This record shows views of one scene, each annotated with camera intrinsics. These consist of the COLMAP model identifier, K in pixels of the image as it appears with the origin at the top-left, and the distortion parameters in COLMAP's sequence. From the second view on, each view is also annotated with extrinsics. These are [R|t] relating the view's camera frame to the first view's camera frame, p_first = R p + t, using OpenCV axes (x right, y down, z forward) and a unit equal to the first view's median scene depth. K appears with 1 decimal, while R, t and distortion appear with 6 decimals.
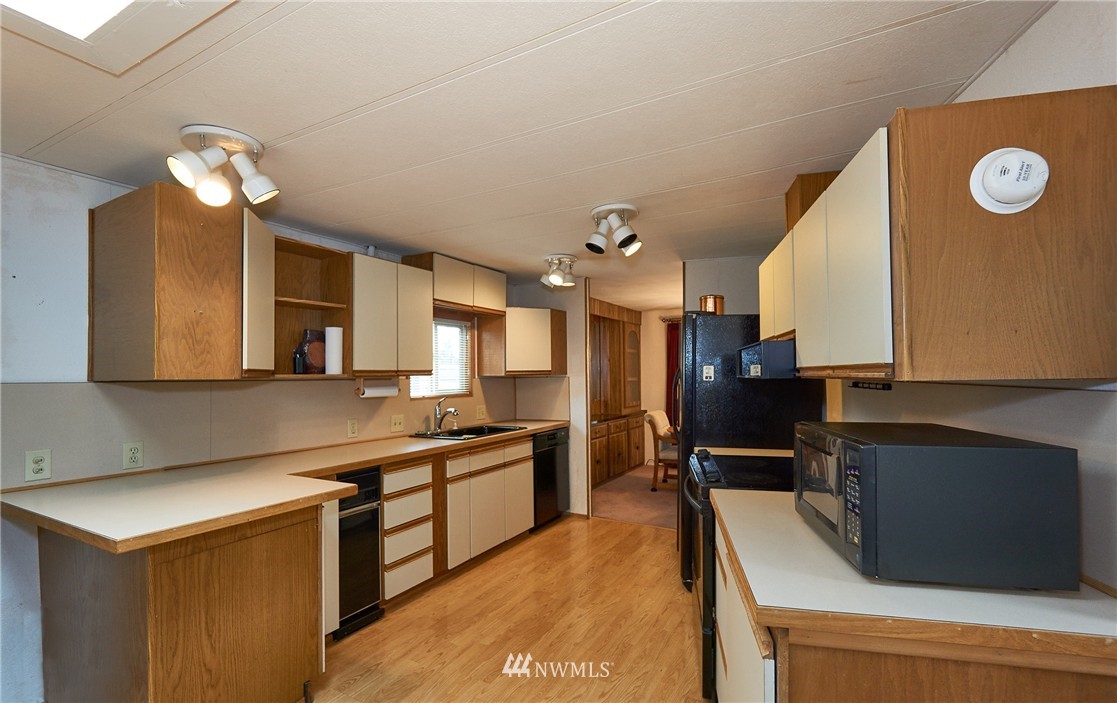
lens RADIAL K [[494.0, 0, 558.6], [0, 494.0, 371.0], [0, 0, 1]] dist [-0.000422, -0.000127]
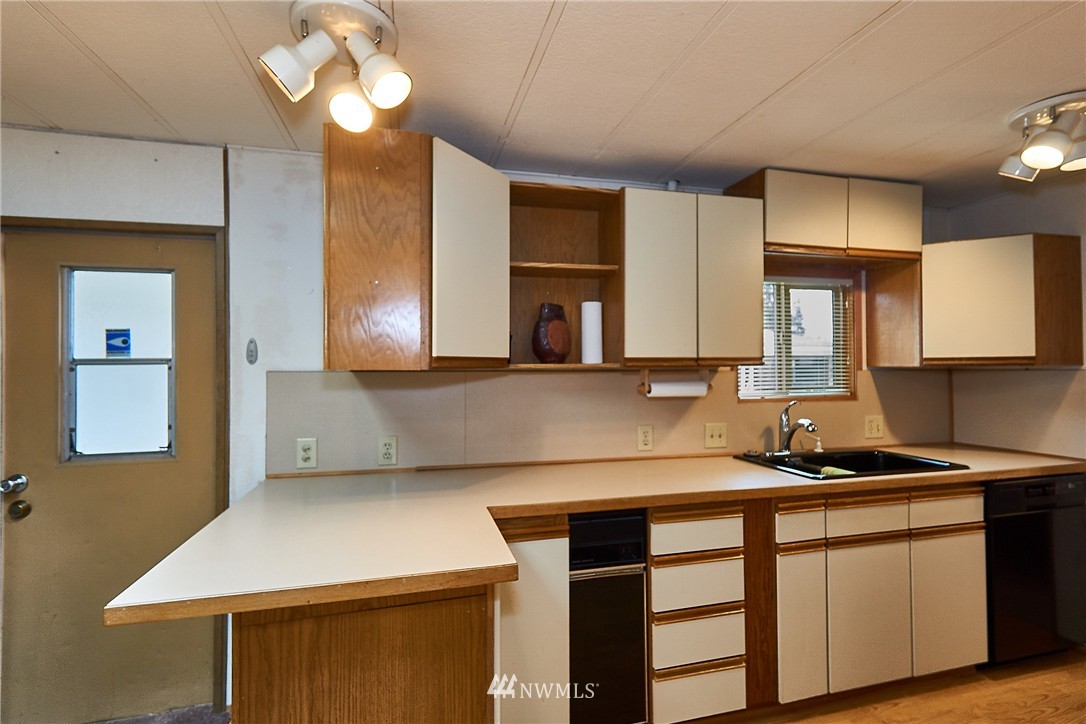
lens RADIAL K [[501.7, 0, 543.7], [0, 501.7, 358.6], [0, 0, 1]] dist [0.001521, -0.000658]
pose [[0.690025, -0.003312, -0.723778, 0.012841], [0.002790, 0.999994, -0.001916, 0.000682], [0.723780, -0.000698, 0.690030, 0.403014]]
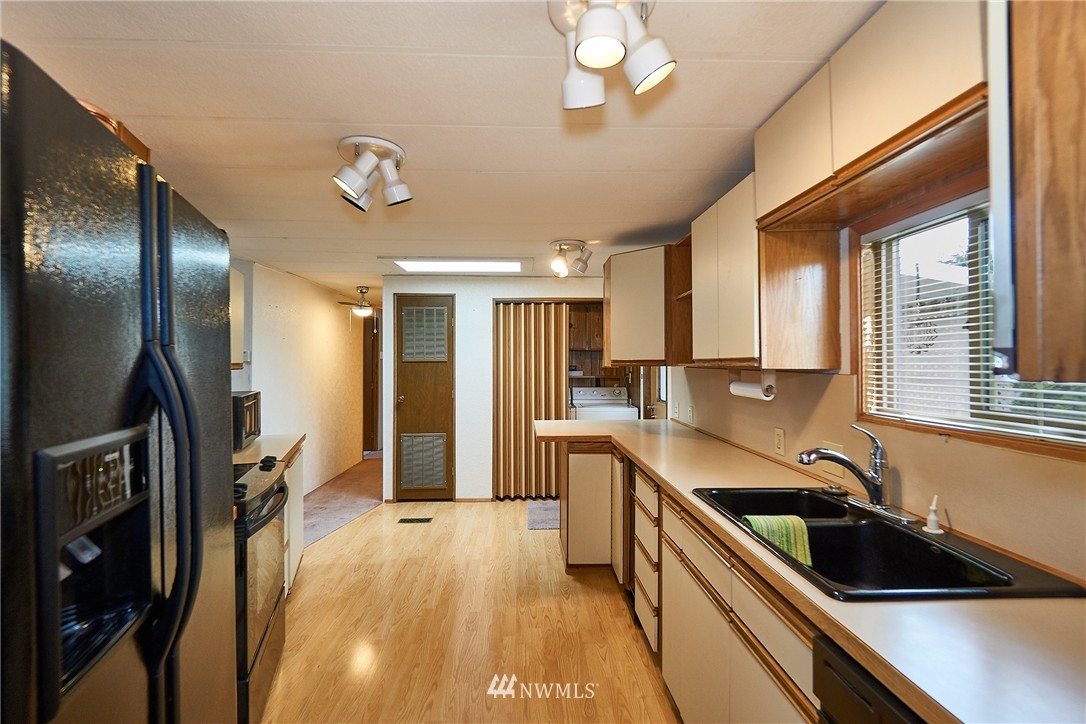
lens RADIAL K [[501.7, 0, 543.7], [0, 501.7, 358.6], [0, 0, 1]] dist [0.001521, -0.000658]
pose [[-0.856961, 0.007425, -0.515328, 0.240965], [0.013656, 0.999872, -0.008301, 0.000828], [0.515200, -0.014151, -0.856953, 1.501851]]
